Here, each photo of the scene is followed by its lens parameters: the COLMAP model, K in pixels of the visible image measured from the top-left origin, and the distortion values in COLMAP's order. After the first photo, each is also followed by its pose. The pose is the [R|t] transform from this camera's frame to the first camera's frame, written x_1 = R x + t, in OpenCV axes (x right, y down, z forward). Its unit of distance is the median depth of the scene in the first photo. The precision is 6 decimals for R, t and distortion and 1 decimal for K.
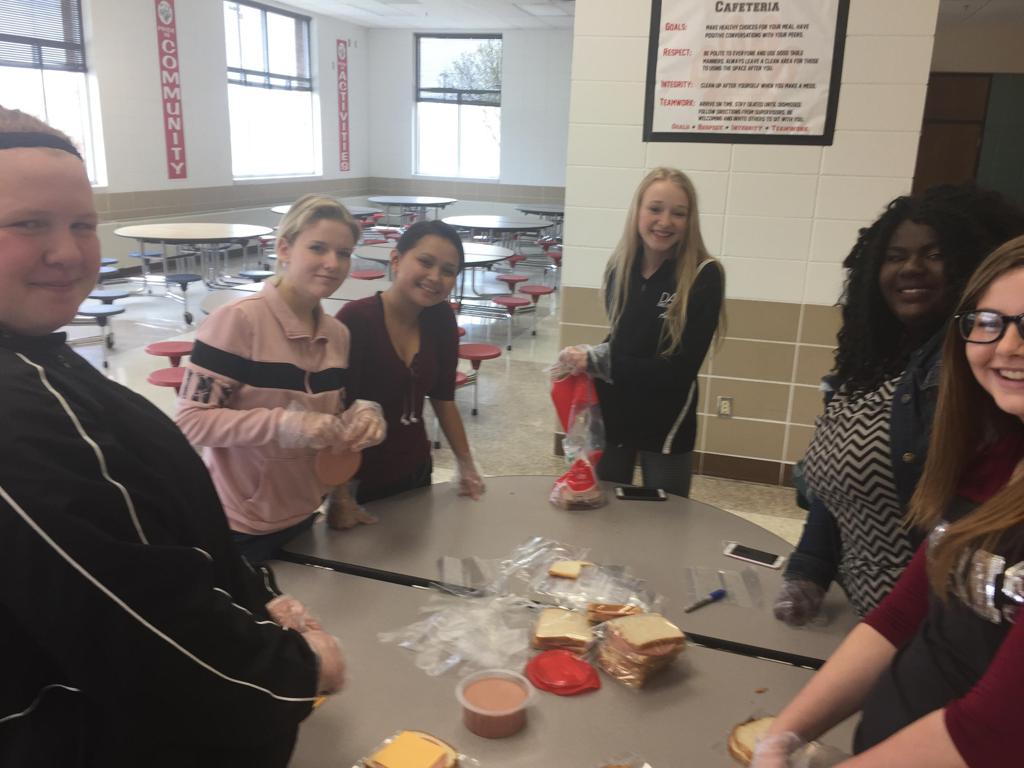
lens RADIAL K [[869.9, 0, 510.4], [0, 869.9, 379.9], [0, 0, 1]] dist [0.094534, -0.133848]
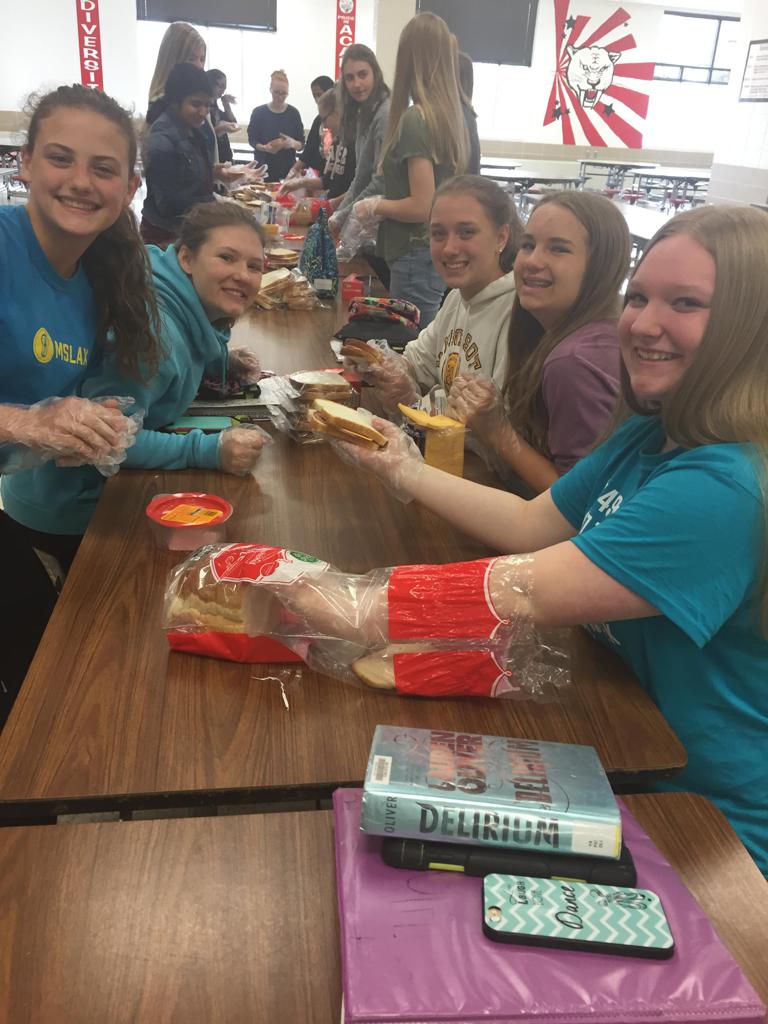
lens RADIAL K [[869.9, 0, 386.6], [0, 869.9, 507.2], [0, 0, 1]] dist [0.094534, -0.133848]
pose [[0.394391, 0.367524, -0.842248, 1.094891], [-0.287890, 0.919817, 0.266564, 0.197970], [0.872683, 0.137345, 0.468574, -0.444690]]
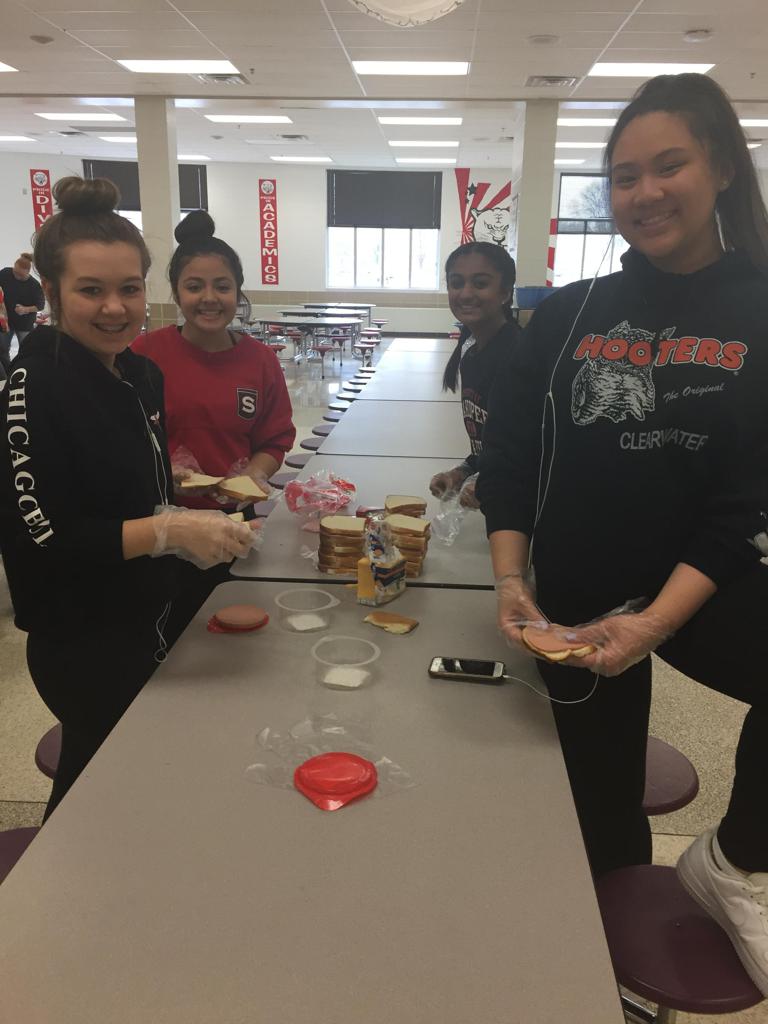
lens RADIAL K [[869.9, 0, 383.3], [0, 869.9, 510.0], [0, 0, 1]] dist [0.094534, -0.133848]
pose [[0.231515, 0.226512, -0.946094, 1.357797], [-0.264690, 0.950493, 0.162794, 0.084436], [0.936130, 0.212732, 0.280008, -0.011831]]
